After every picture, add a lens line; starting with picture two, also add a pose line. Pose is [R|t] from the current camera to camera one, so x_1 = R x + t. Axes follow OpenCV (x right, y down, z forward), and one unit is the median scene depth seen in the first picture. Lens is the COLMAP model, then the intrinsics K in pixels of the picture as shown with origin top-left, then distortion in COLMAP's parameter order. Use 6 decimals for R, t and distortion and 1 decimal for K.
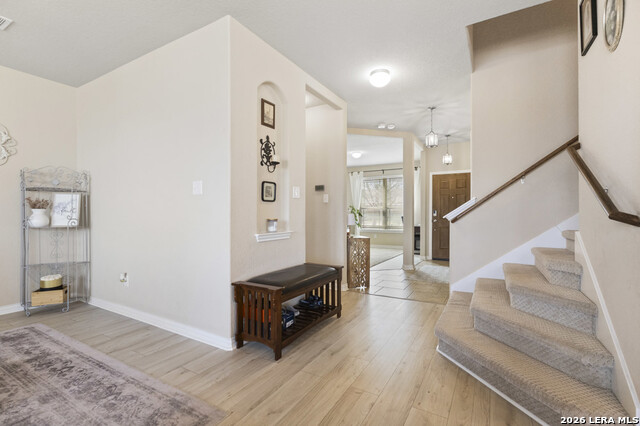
lens RADIAL K [[295.1, 0, 316.3], [0, 295.1, 213.9], [0, 0, 1]] dist [-0.000292, 0.001655]
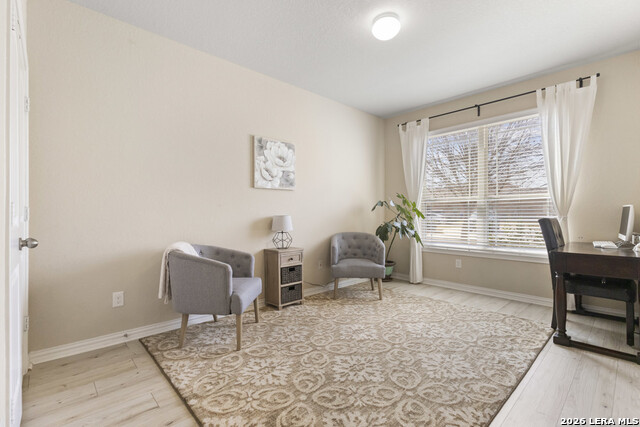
lens RADIAL K [[295.1, 0, 313.8], [0, 295.1, 212.8], [0, 0, 1]] dist [-0.000292, 0.001655]
pose [[0.956187, -0.003749, -0.292734, 0.370661], [0.003373, 0.999993, -0.001789, 0.002041], [0.292738, 0.000723, 0.956192, 1.576229]]
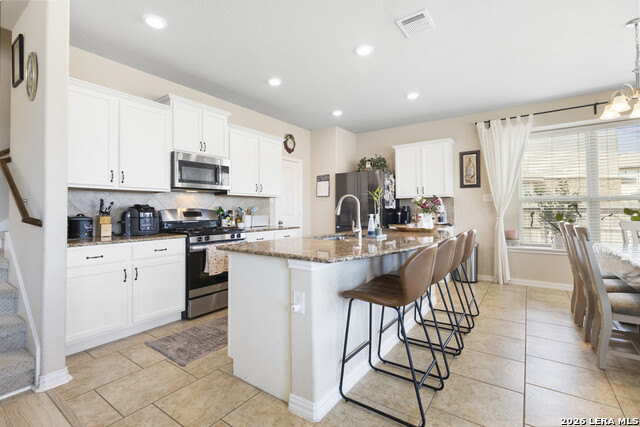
lens RADIAL K [[295.1, 0, 321.5], [0, 295.1, 204.3], [0, 0, 1]] dist [-0.000292, 0.001655]
pose [[0.078011, 0.022284, 0.996703, -0.122894], [0.002340, 0.999743, -0.022535, -0.013453], [-0.996950, 0.004090, 0.077939, -0.215945]]
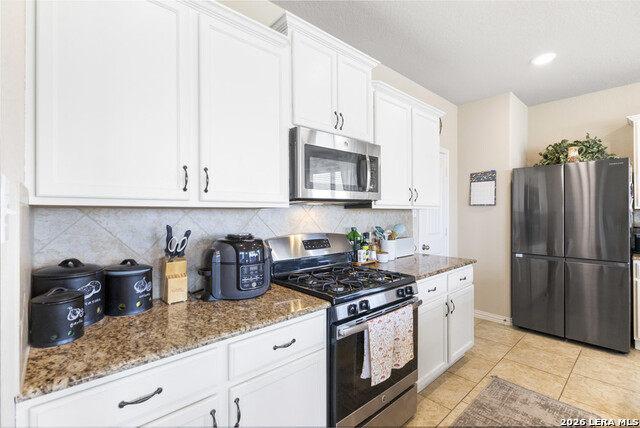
lens RADIAL K [[295.1, 0, 318.9], [0, 295.1, 211.7], [0, 0, 1]] dist [-0.000292, 0.001655]
pose [[0.297843, 0.004060, 0.954606, 0.349726], [0.000777, 0.999990, -0.004496, -0.068980], [-0.954614, 0.002081, 0.297837, 0.162445]]
